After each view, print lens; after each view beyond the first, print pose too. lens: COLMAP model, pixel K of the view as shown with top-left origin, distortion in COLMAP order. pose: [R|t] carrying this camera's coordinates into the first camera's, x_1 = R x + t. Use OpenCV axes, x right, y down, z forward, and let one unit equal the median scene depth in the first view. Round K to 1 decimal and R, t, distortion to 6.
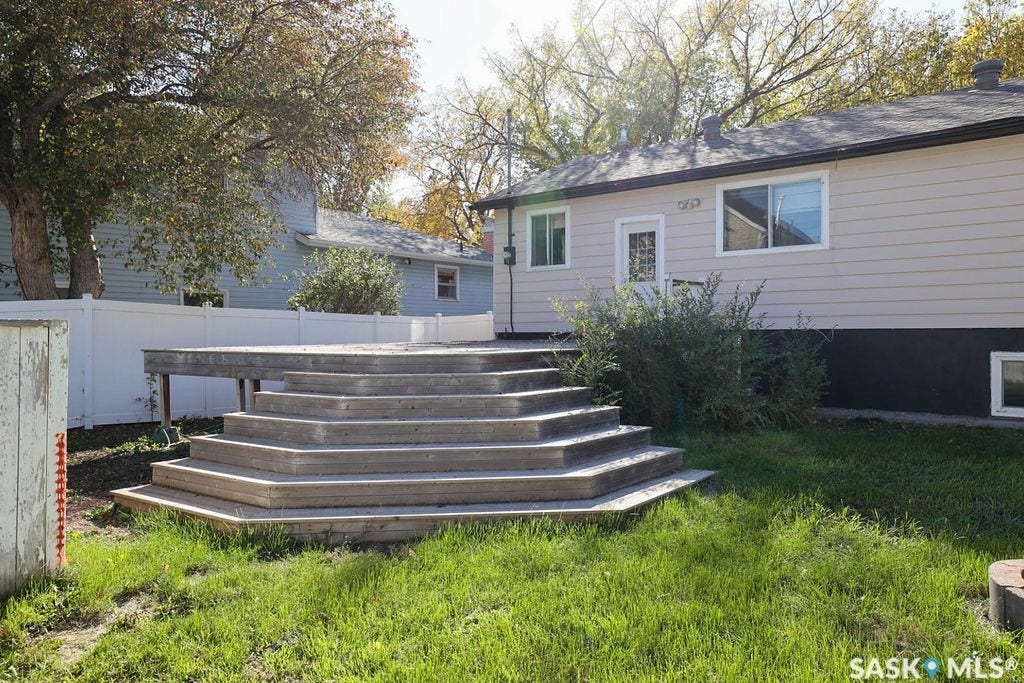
lens RADIAL K [[746.8, 0, 509.3], [0, 746.8, 338.9], [0, 0, 1]] dist [-0.002010, 0.063134]
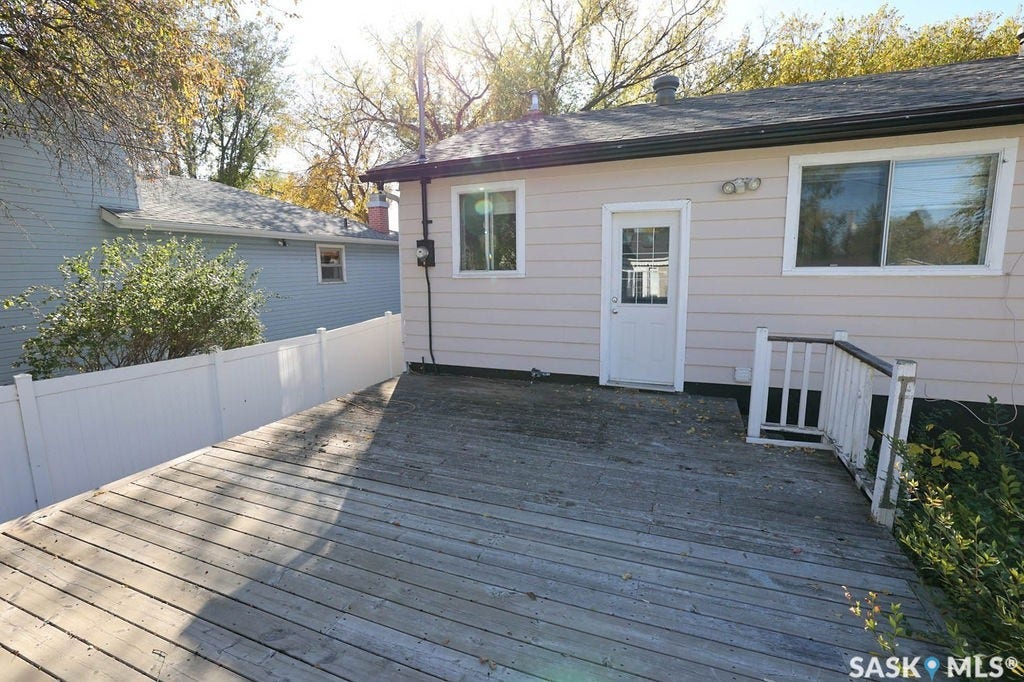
lens RADIAL K [[445.7, 0, 500.9], [0, 445.7, 332.8], [0, 0, 1]] dist [-0.045590, 0.017405]
pose [[0.963325, -0.046635, 0.264255, -0.043481], [0.008047, 0.989360, 0.145265, -0.097668], [-0.268218, -0.137811, 0.953450, 0.585434]]
